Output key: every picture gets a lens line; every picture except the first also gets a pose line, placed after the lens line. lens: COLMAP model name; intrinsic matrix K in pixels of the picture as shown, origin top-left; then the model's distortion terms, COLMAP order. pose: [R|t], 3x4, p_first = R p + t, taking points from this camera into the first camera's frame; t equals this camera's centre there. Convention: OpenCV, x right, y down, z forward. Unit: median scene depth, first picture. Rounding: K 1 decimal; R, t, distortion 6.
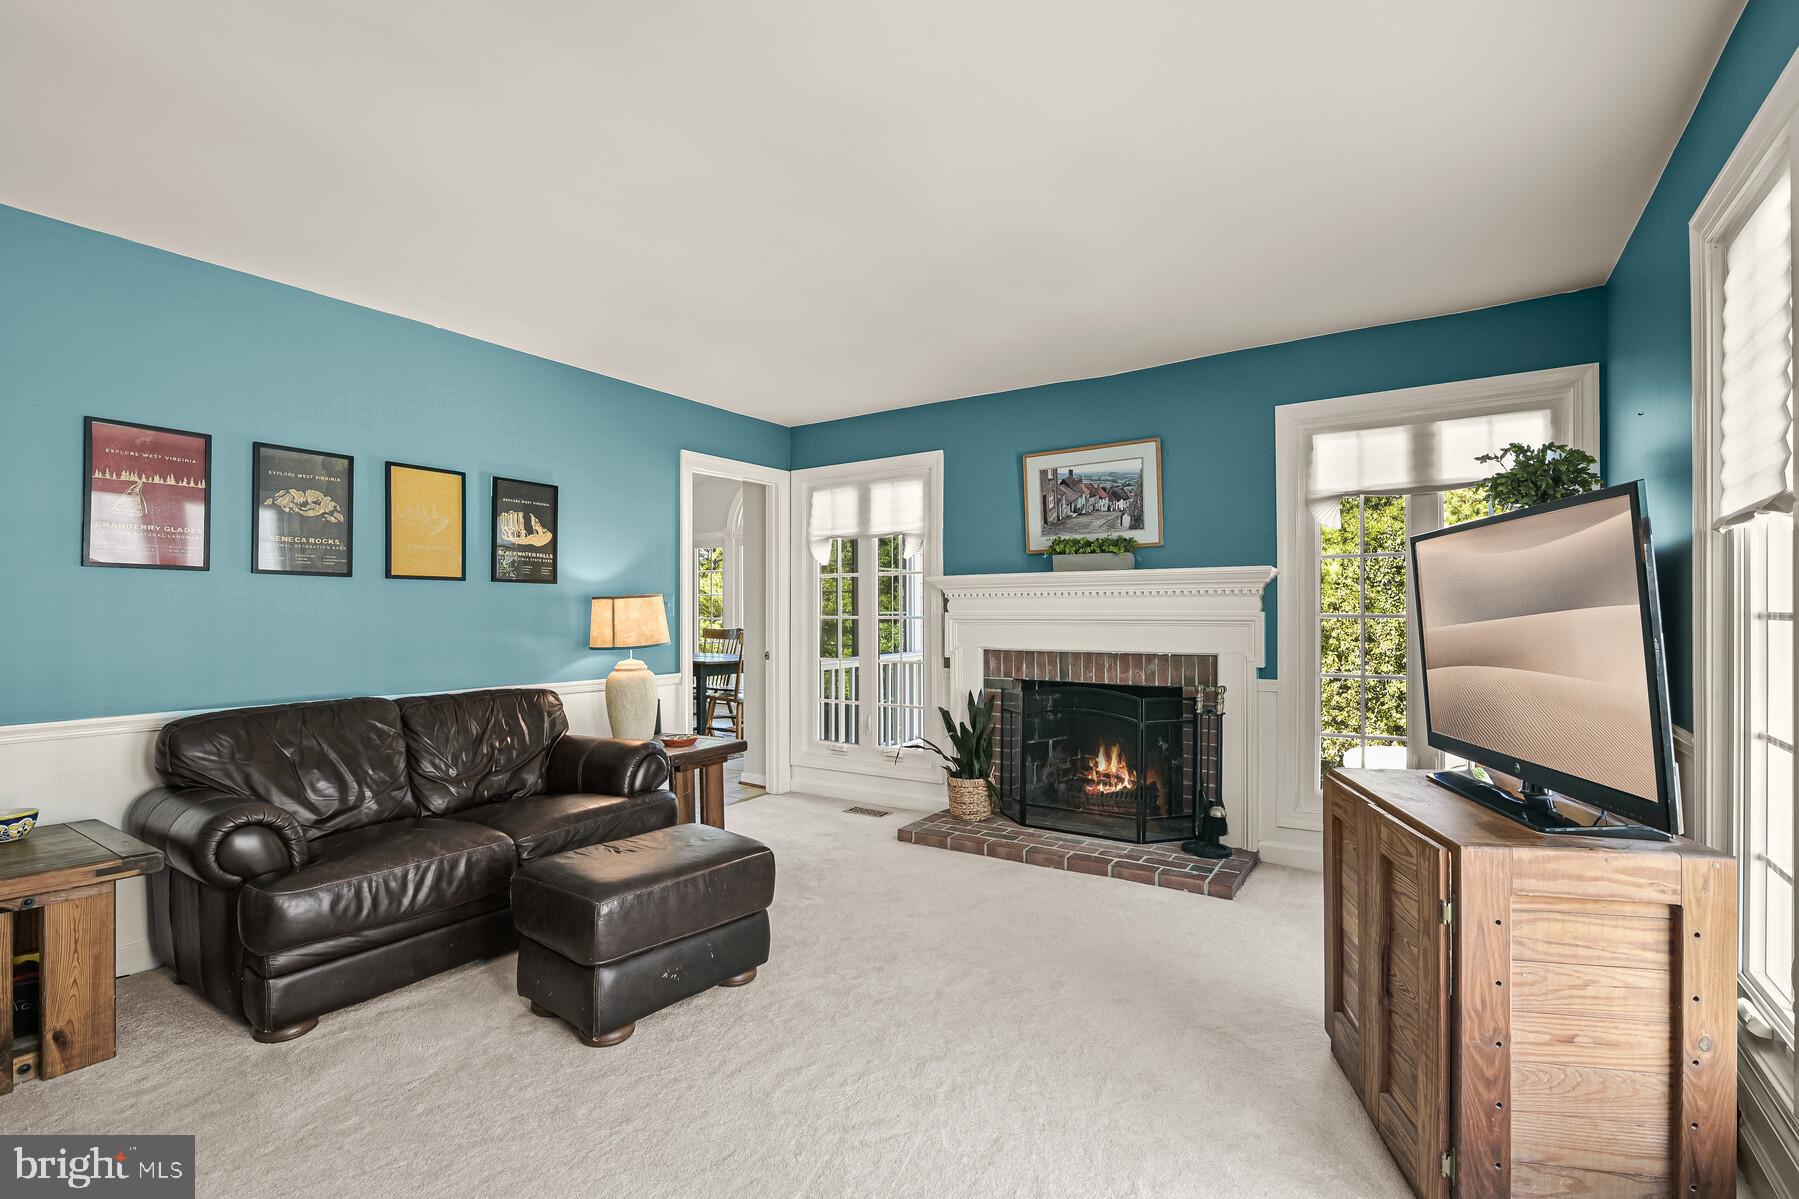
lens RADIAL K [[823.7, 0, 885.5], [0, 823.7, 699.3], [0, 0, 1]] dist [-0.000420, 0.000013]
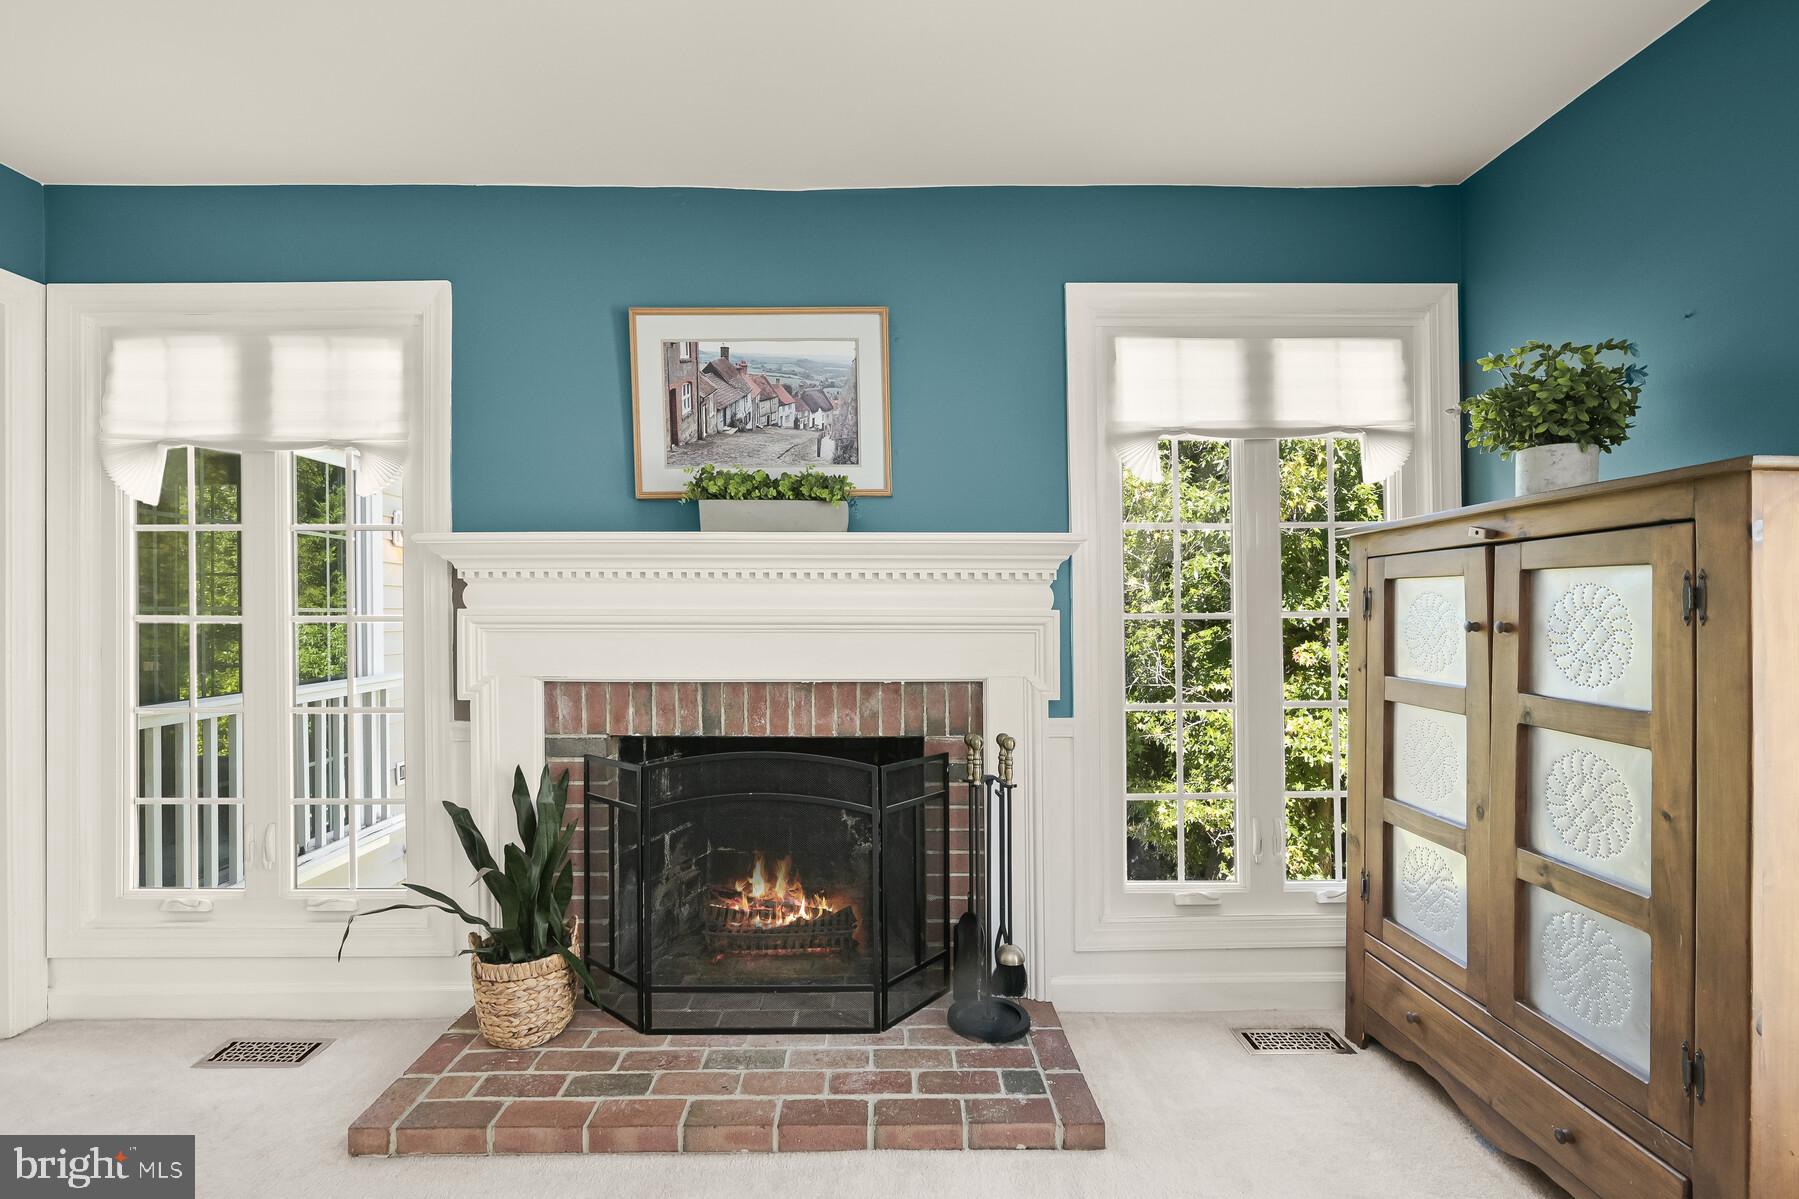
lens RADIAL K [[836.9, 0, 898.8], [0, 836.9, 622.3], [0, 0, 1]] dist [-0.008899, -0.000302]
pose [[0.819761, -0.003148, 0.572697, 0.003492], [0.056859, 0.995492, -0.075917, -0.048603], [-0.569877, 0.094797, 0.816244, 0.485005]]
